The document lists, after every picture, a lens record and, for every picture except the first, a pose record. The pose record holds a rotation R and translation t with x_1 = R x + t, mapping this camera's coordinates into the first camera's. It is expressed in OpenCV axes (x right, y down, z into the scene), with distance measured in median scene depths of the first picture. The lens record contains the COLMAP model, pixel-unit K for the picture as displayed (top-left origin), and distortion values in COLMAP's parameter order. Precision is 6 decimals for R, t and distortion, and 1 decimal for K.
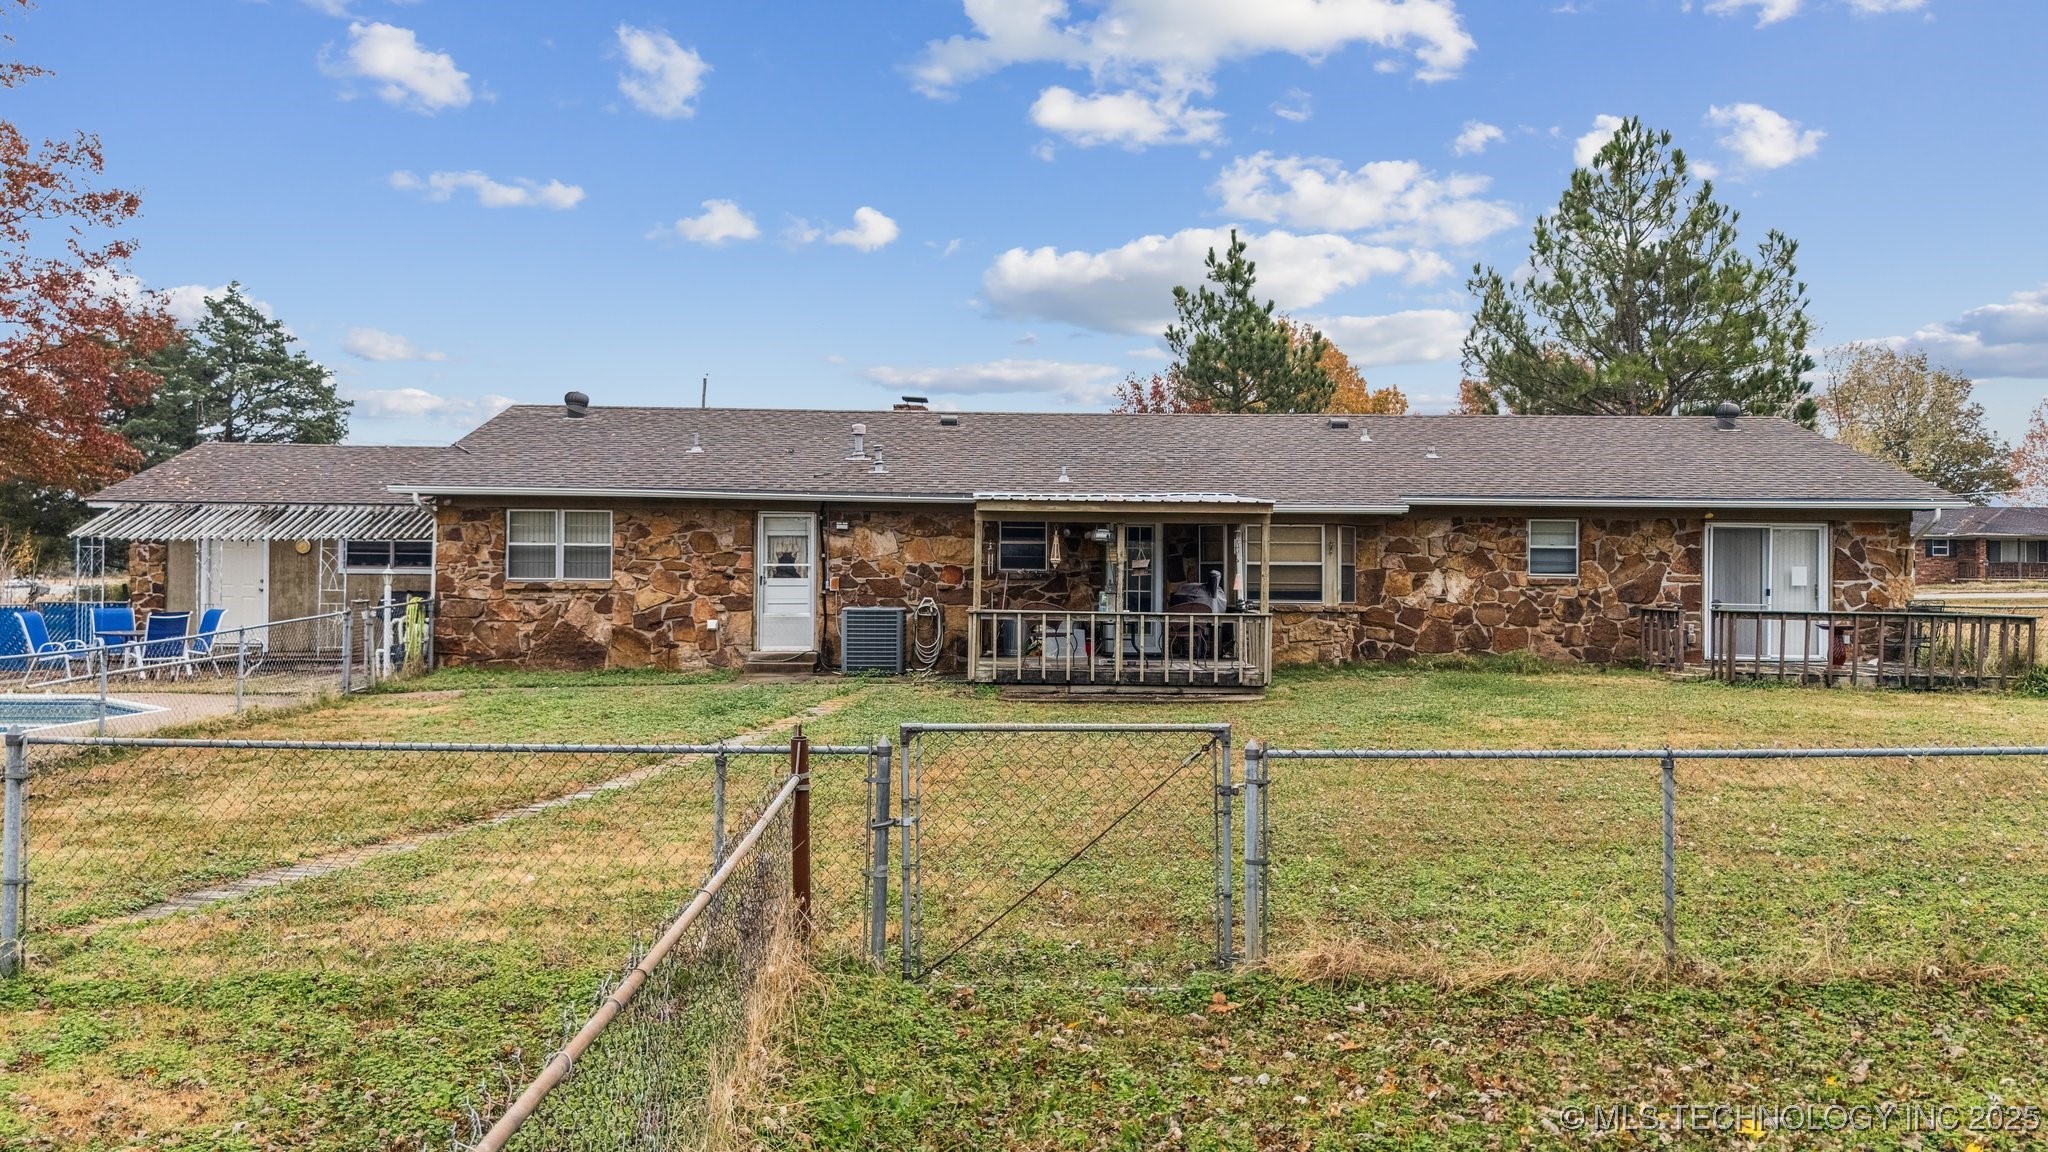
lens RADIAL K [[1496.4, 0, 1009.6], [0, 1496.4, 557.9], [0, 0, 1]] dist [0.047936, -0.016155]
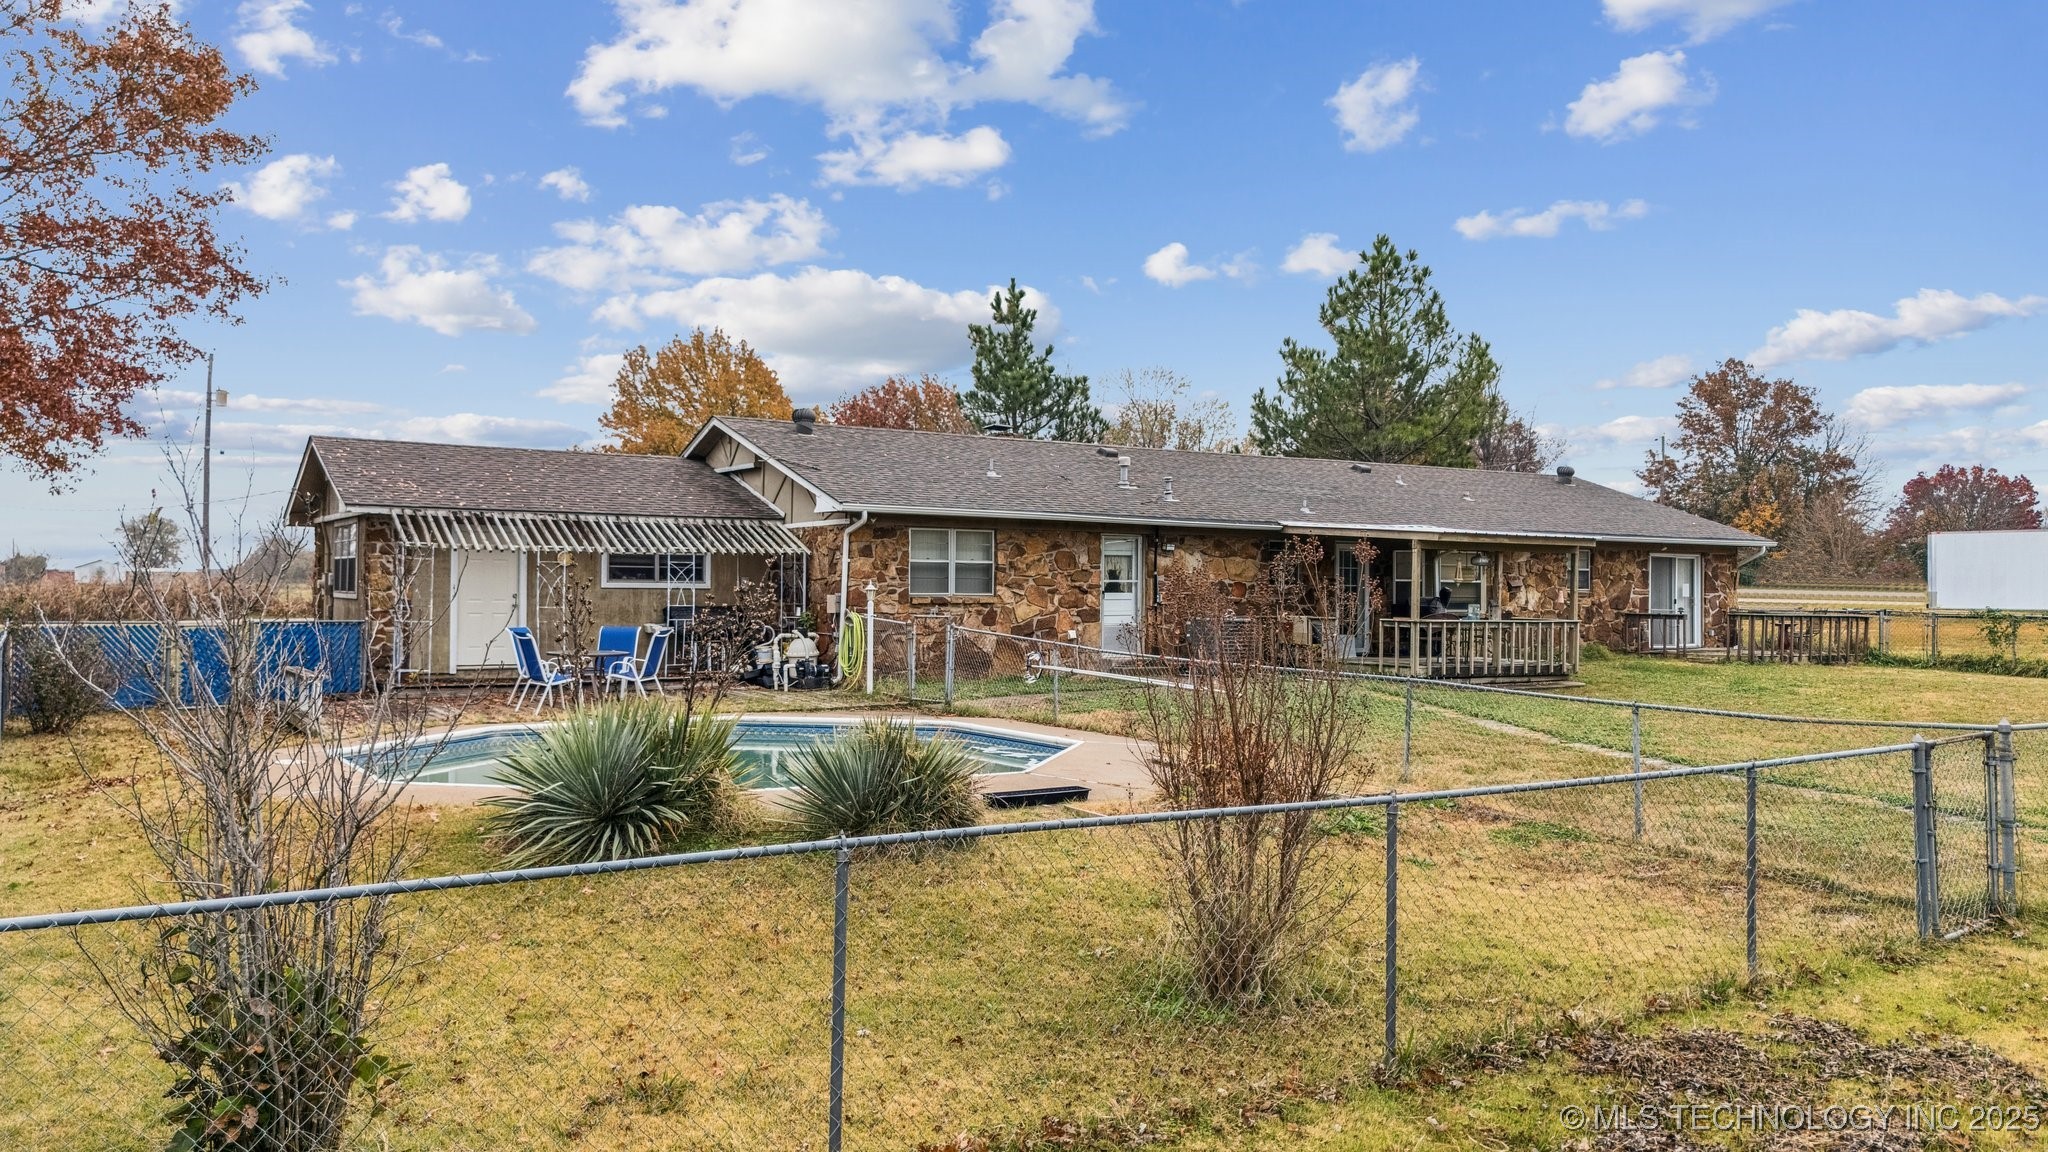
lens RADIAL K [[1496.4, 0, 1014.9], [0, 1496.4, 569.0], [0, 0, 1]] dist [0.047936, -0.016155]
pose [[0.865145, 0.006339, 0.501482, -0.788901], [-0.007316, 0.999973, -0.000019, -0.003822], [-0.501469, -0.003653, 0.865168, 0.061534]]
